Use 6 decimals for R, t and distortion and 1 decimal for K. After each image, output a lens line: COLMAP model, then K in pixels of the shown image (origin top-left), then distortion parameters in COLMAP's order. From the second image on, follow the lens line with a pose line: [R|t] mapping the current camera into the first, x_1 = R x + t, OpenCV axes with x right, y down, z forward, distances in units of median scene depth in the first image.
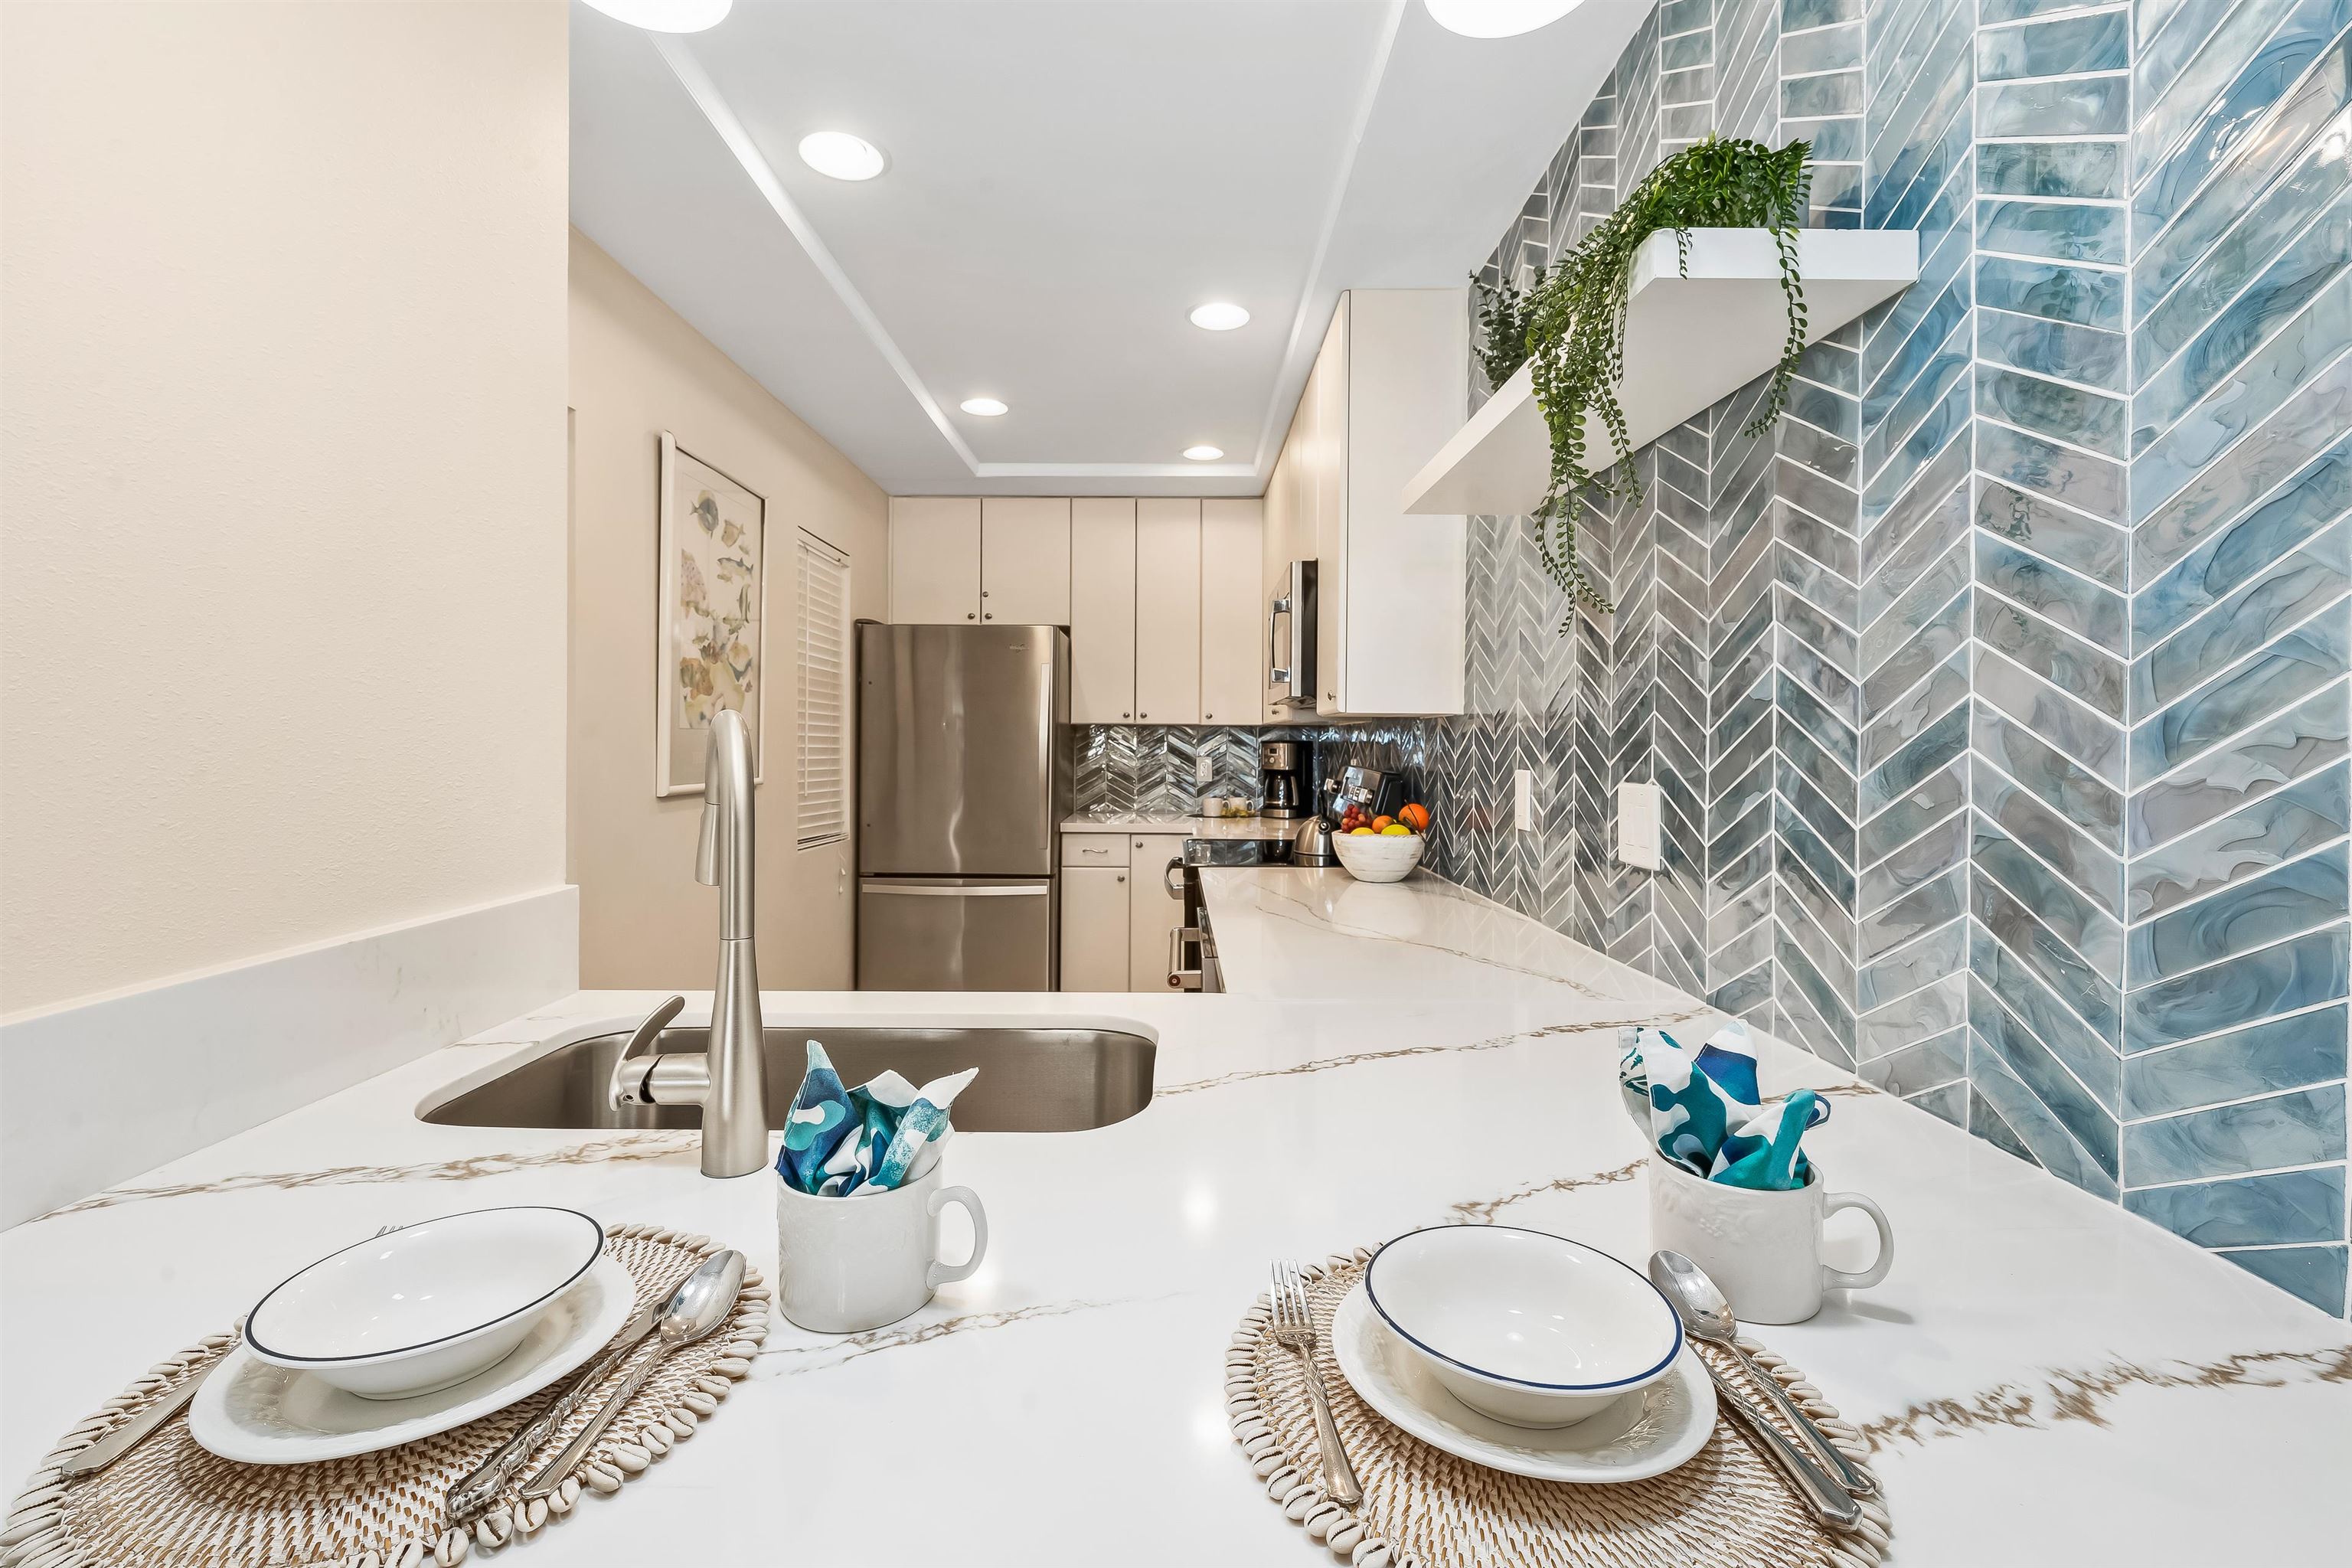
lens RADIAL K [[1041.1, 0, 1192.1], [0, 1041.1, 740.3], [0, 0, 1]] dist [0.011955, -0.000323]
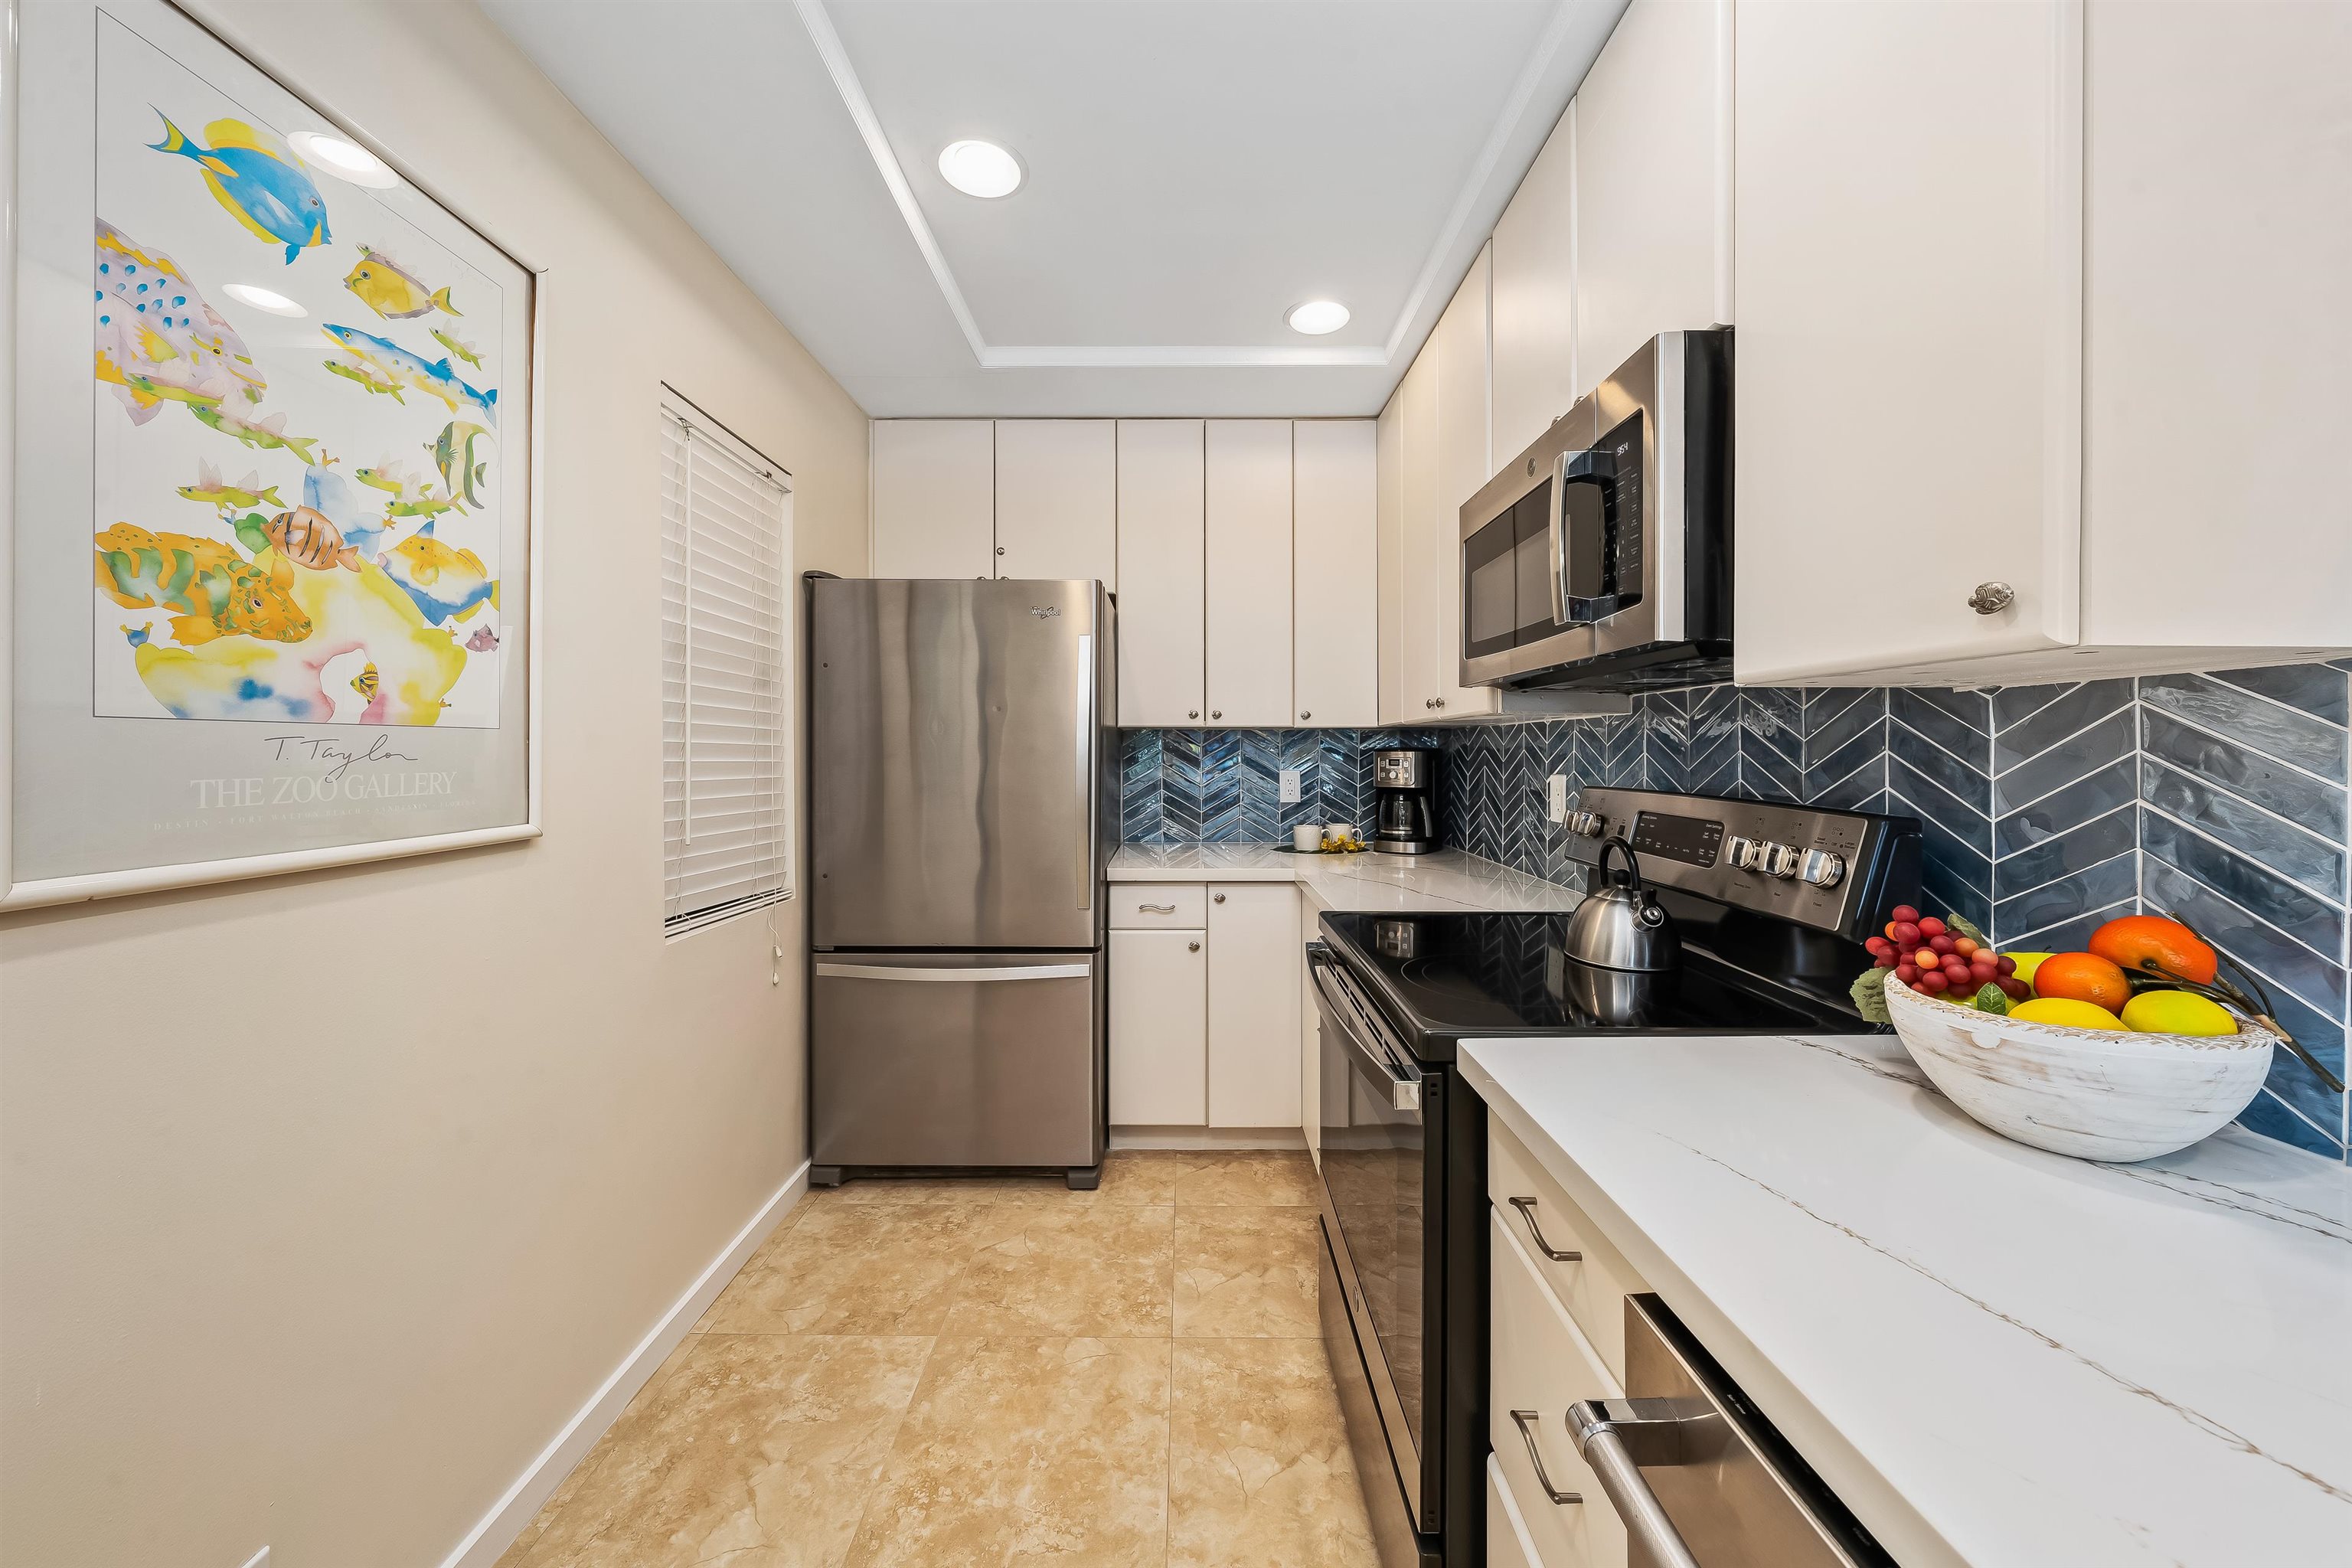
lens RADIAL K [[804.3, 0, 1179.5], [0, 804.3, 743.7], [0, 0, 1]] dist [-0.003739, 0.000892]
pose [[0.999880, -0.007028, -0.013839, -0.066575], [0.006871, 0.999912, -0.011360, 0.002649], [0.013918, 0.011264, 0.999840, 0.441157]]
